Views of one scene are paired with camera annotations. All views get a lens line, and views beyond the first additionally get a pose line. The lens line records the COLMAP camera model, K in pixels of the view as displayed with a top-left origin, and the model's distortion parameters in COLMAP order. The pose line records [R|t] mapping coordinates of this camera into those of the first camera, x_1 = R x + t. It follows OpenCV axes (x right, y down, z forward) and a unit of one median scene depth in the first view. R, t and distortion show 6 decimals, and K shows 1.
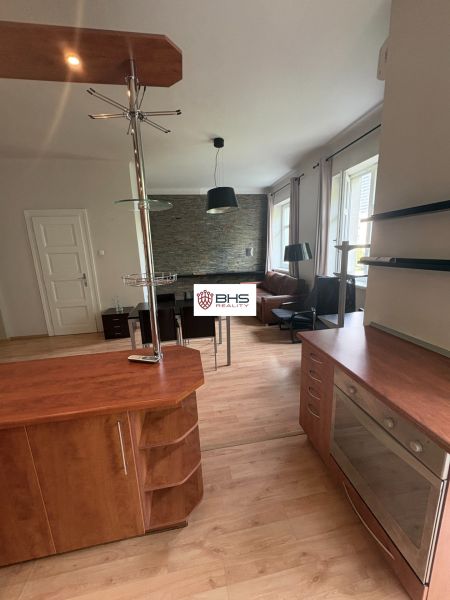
lens RADIAL K [[239.1, 0, 225.0], [0, 239.1, 300.0], [0, 0, 1]] dist [-0.000554, 0.000501]
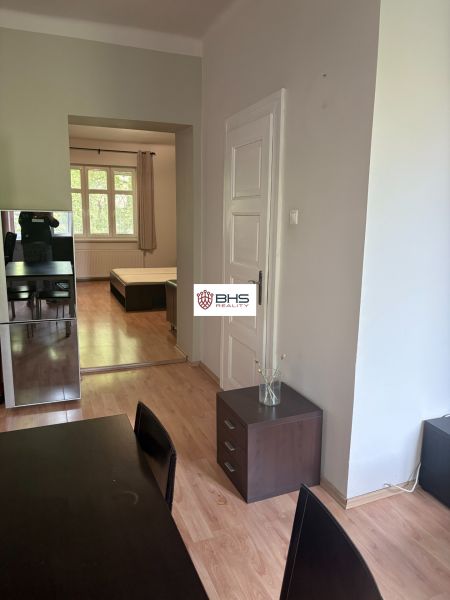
lens RADIAL K [[455.9, 0, 225.0], [0, 455.9, 300.0], [0, 0, 1]] dist [0.022741, -0.002700]
pose [[0.231068, 0.219440, -0.947868, 0.120636], [-0.221403, 0.960532, 0.168399, -0.255491], [0.947411, 0.170949, 0.270533, 1.118121]]
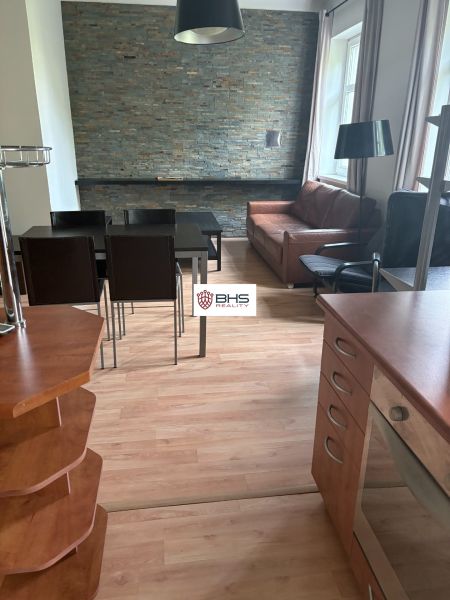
lens RADIAL K [[455.9, 0, 225.0], [0, 455.9, 300.0], [0, 0, 1]] dist [0.022741, -0.002700]
pose [[0.998351, 0.056111, -0.012099, 0.073710], [-0.054015, 0.989678, 0.132739, 0.019420], [0.019422, -0.131867, 0.991077, 0.045157]]
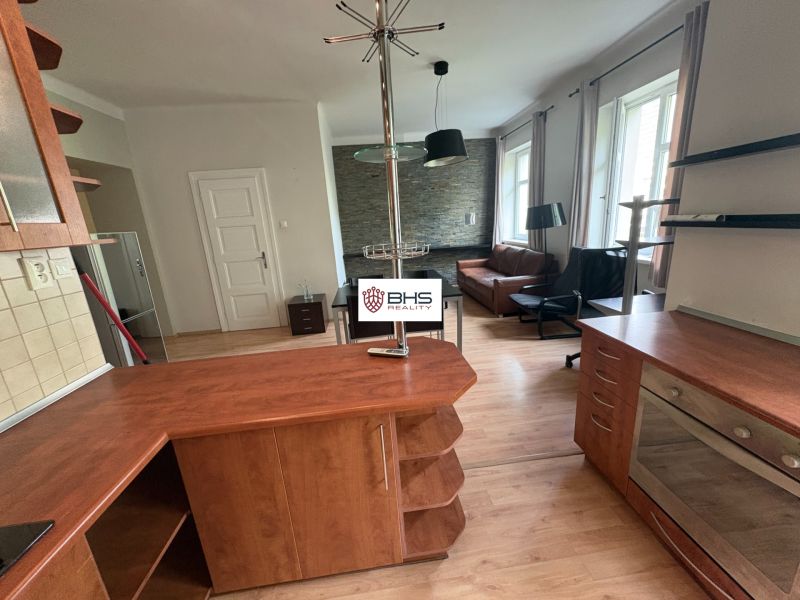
lens RADIAL K [[318.8, 0, 400.0], [0, 318.8, 300.0], [0, 0, 1]] dist [-0.000554, 0.000501]
pose [[0.997294, -0.010417, -0.072770, -0.101811], [0.013479, 0.999038, 0.041722, 0.013735], [0.072265, -0.042590, 0.996476, -0.019196]]
